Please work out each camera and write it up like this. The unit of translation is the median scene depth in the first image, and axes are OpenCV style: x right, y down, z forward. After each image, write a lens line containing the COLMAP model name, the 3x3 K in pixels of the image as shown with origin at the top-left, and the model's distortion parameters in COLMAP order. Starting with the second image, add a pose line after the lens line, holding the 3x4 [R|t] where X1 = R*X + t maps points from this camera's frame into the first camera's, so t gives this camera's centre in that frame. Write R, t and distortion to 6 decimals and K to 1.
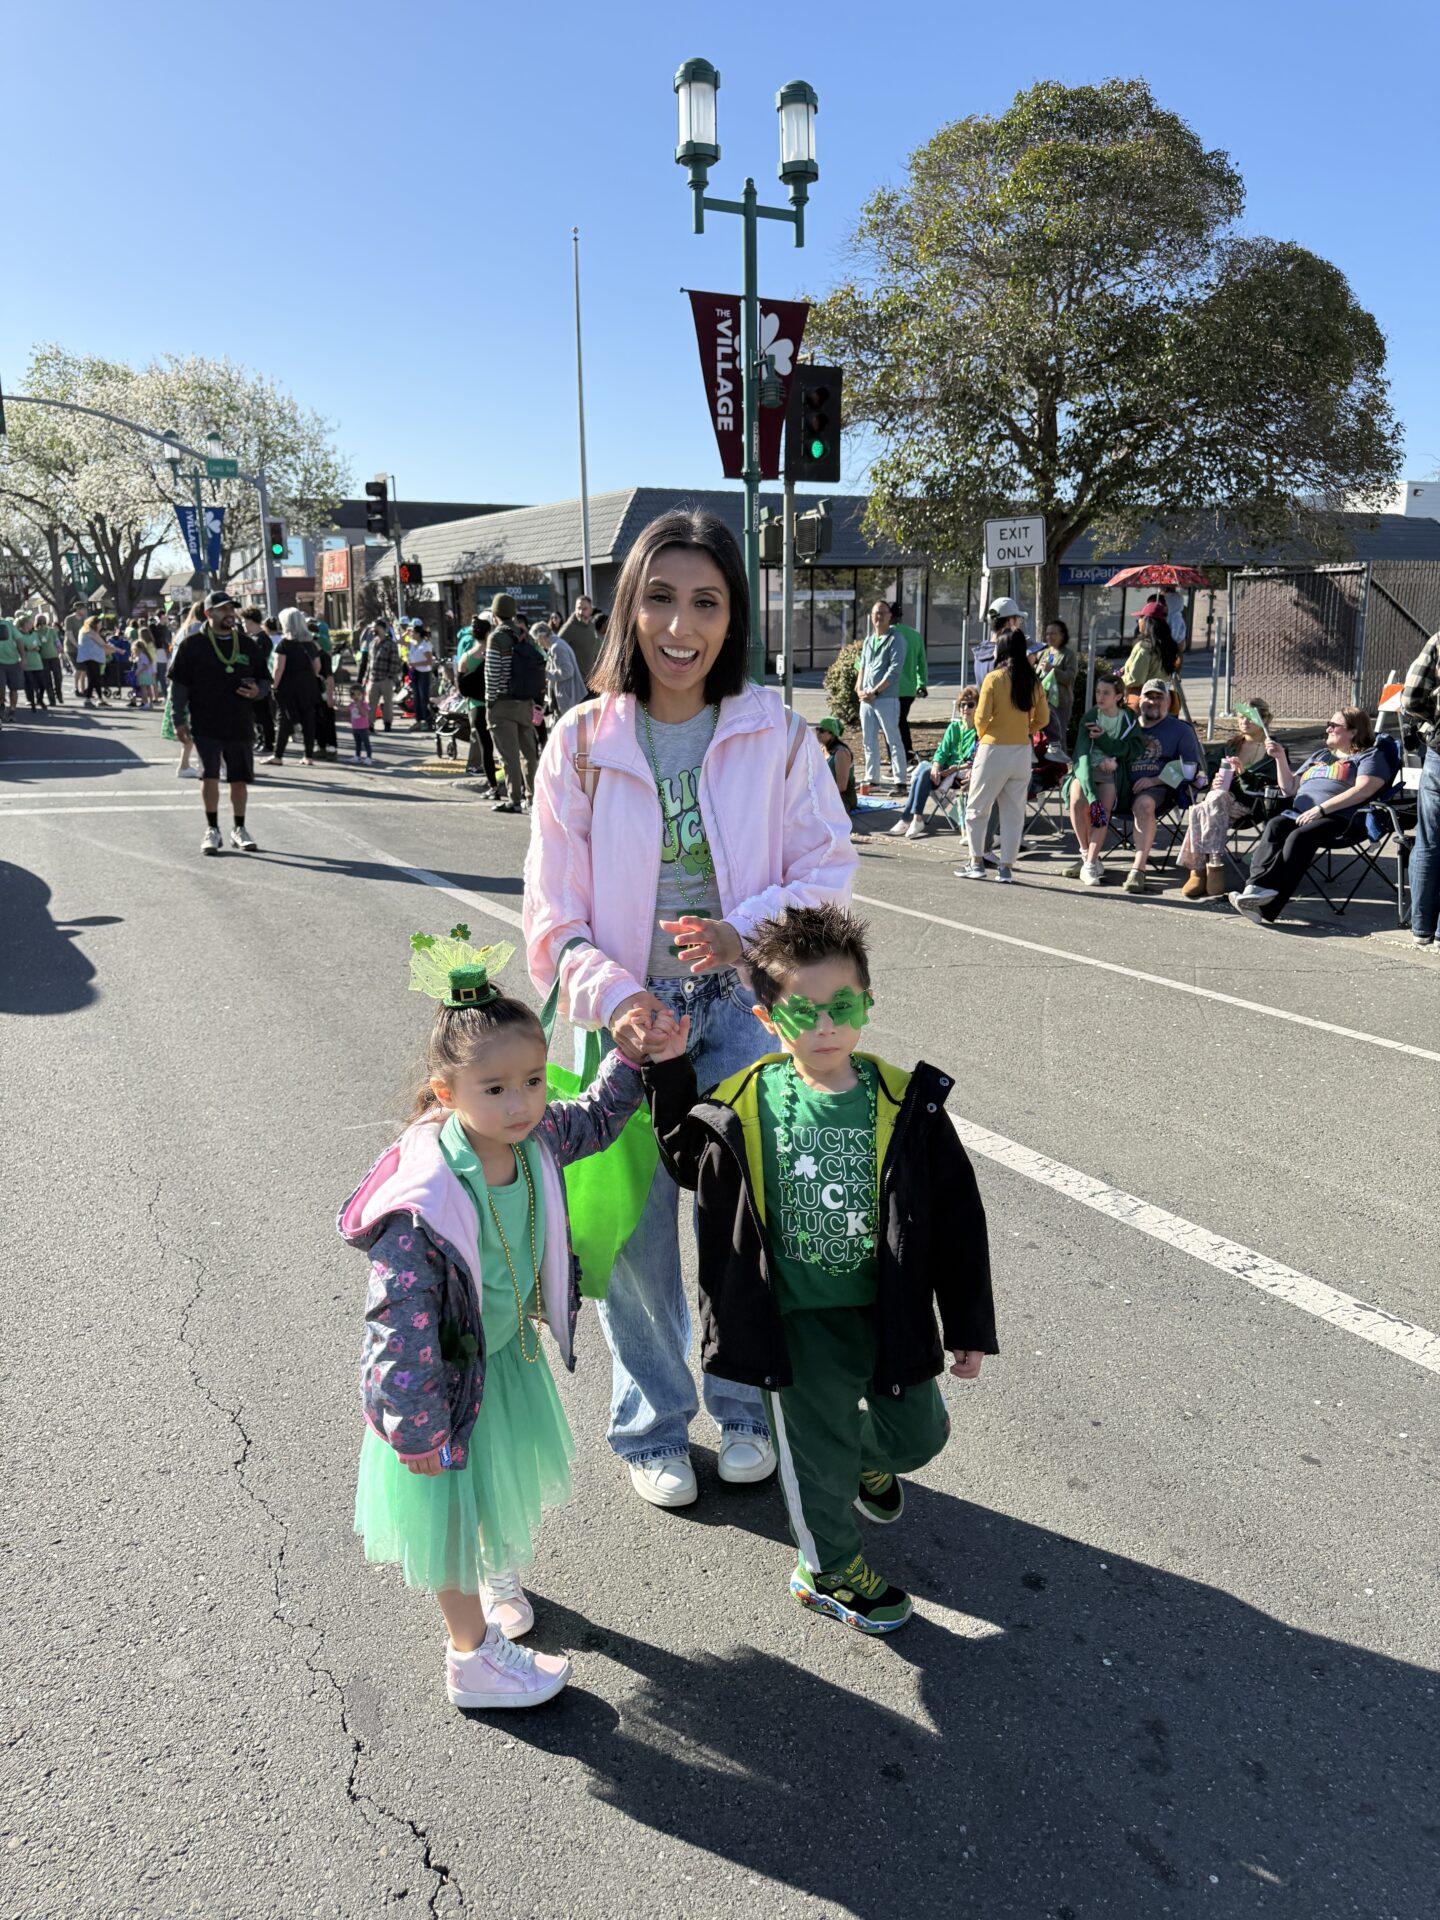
lens RADIAL K [[1367.3, 0, 715.1], [0, 1367.3, 968.8], [0, 0, 1]] dist [0.034715, -0.014805]
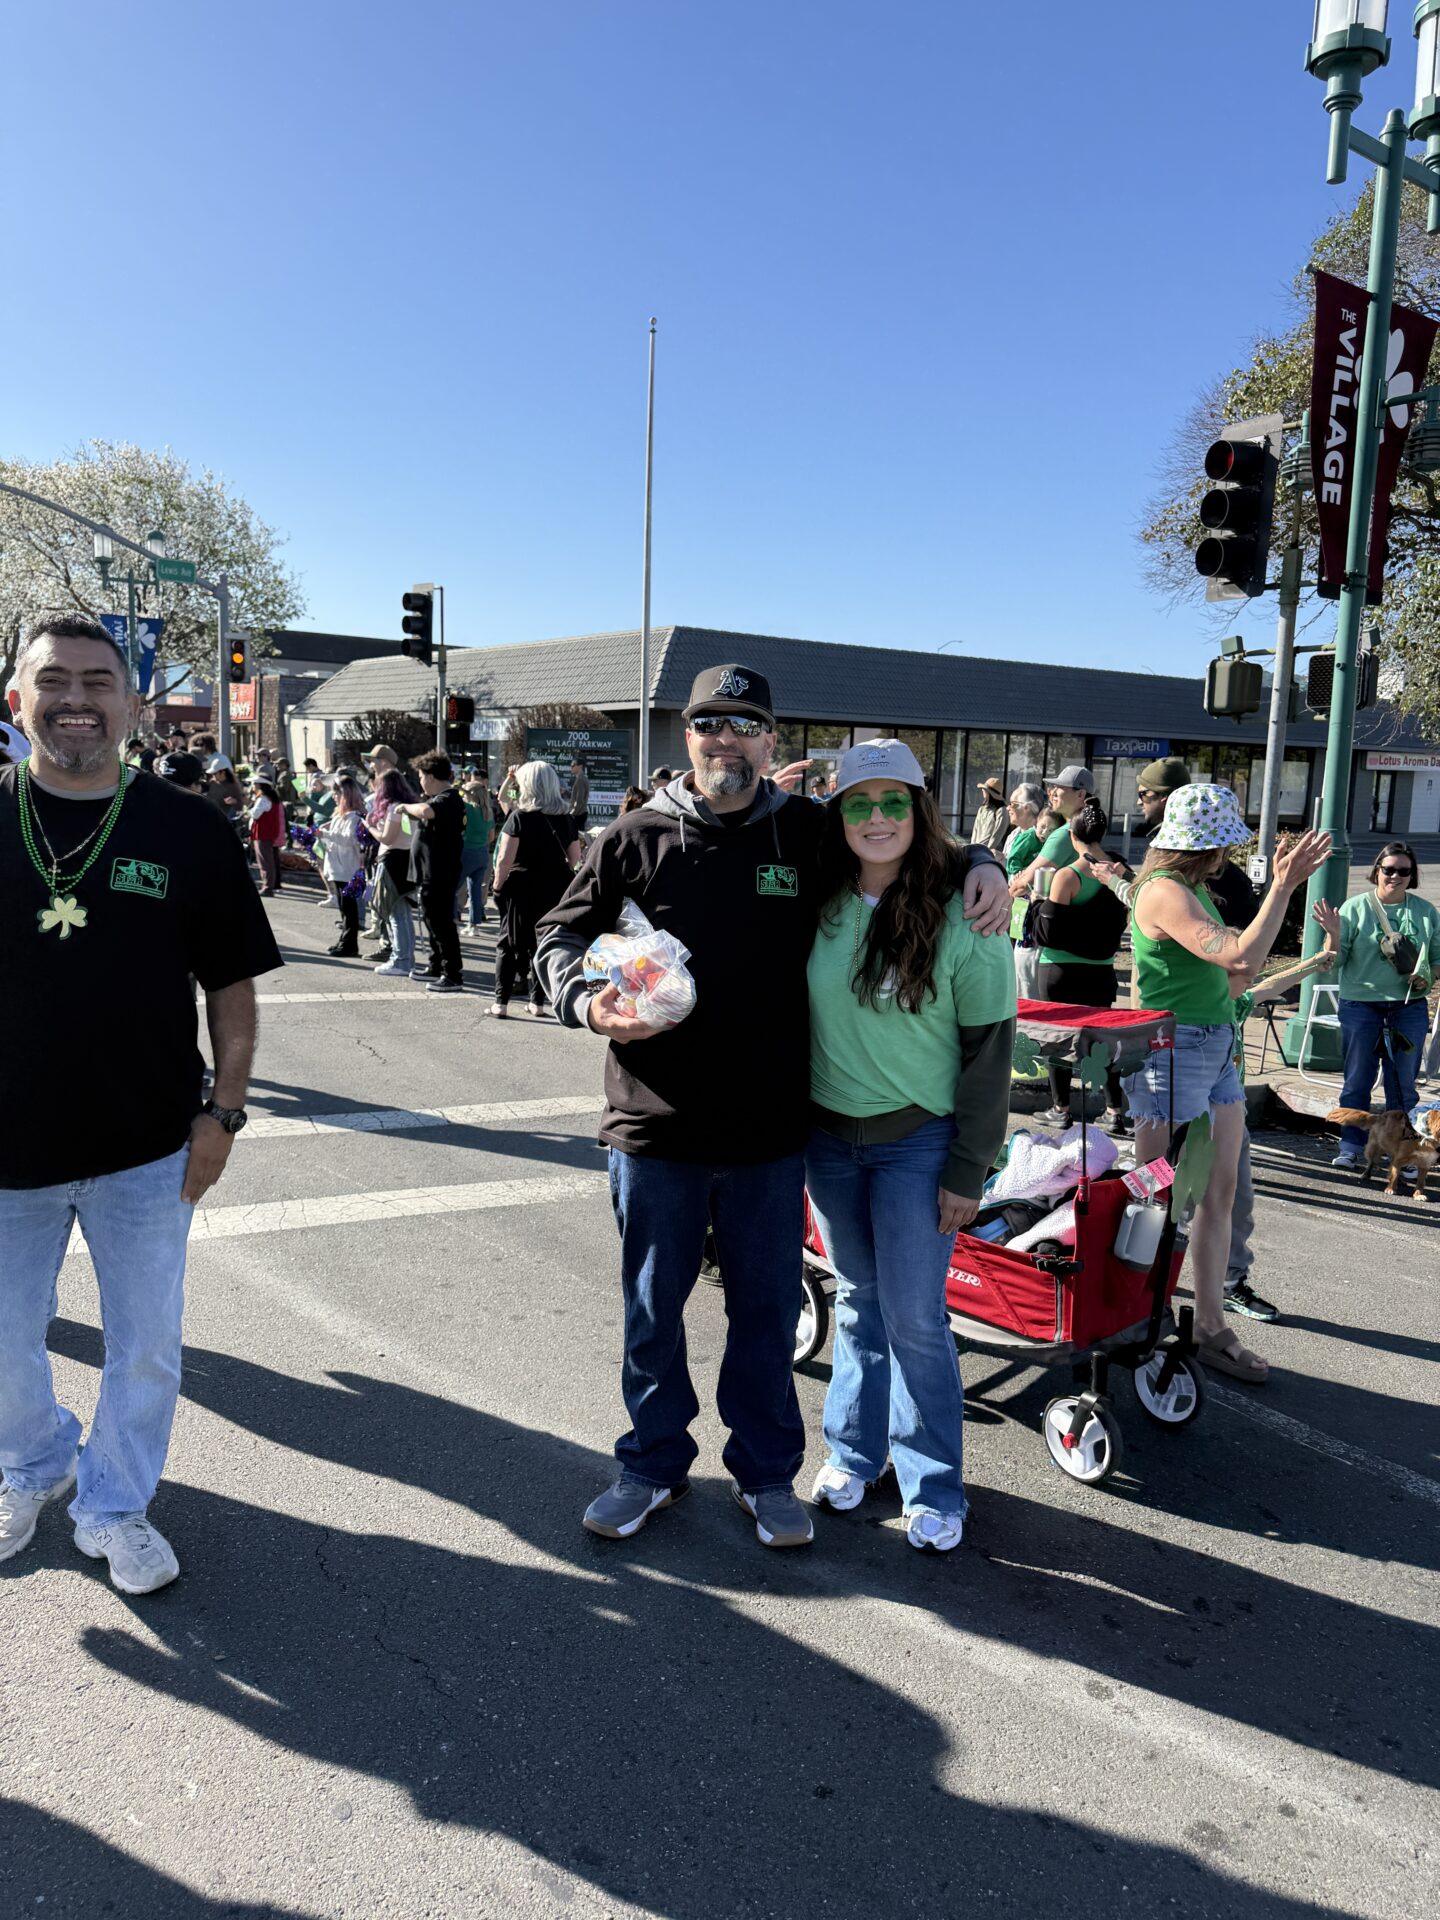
lens RADIAL K [[1367.3, 0, 733.8], [0, 1367.3, 955.0], [0, 0, 1]] dist [0.034715, -0.014805]
pose [[0.991467, 0.027425, 0.127437, -0.120401], [-0.012561, 0.993168, -0.116012, -0.045857], [-0.129748, 0.113422, 0.985039, 0.172132]]
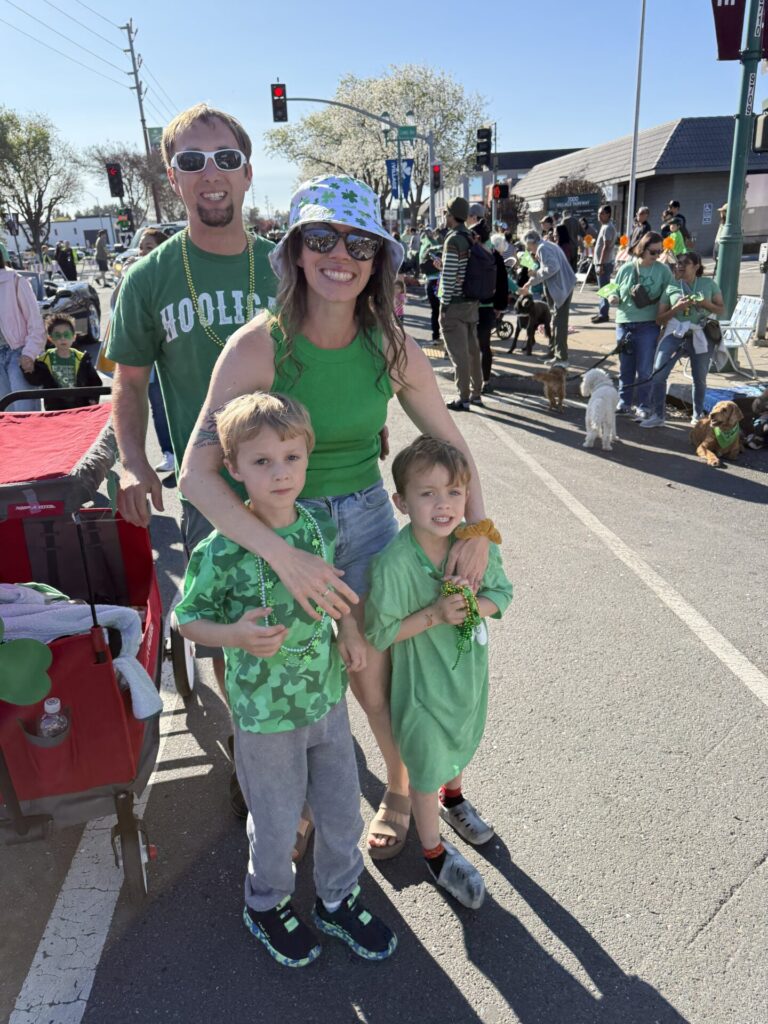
lens RADIAL K [[729.2, 0, 381.2], [0, 729.2, 507.3], [0, 0, 1]] dist [0.034715, -0.014805]
pose [[0.908336, 0.114224, -0.402342, 0.013526], [-0.065041, 0.988859, 0.133896, -0.035965], [0.413153, -0.095454, 0.905645, 0.145167]]
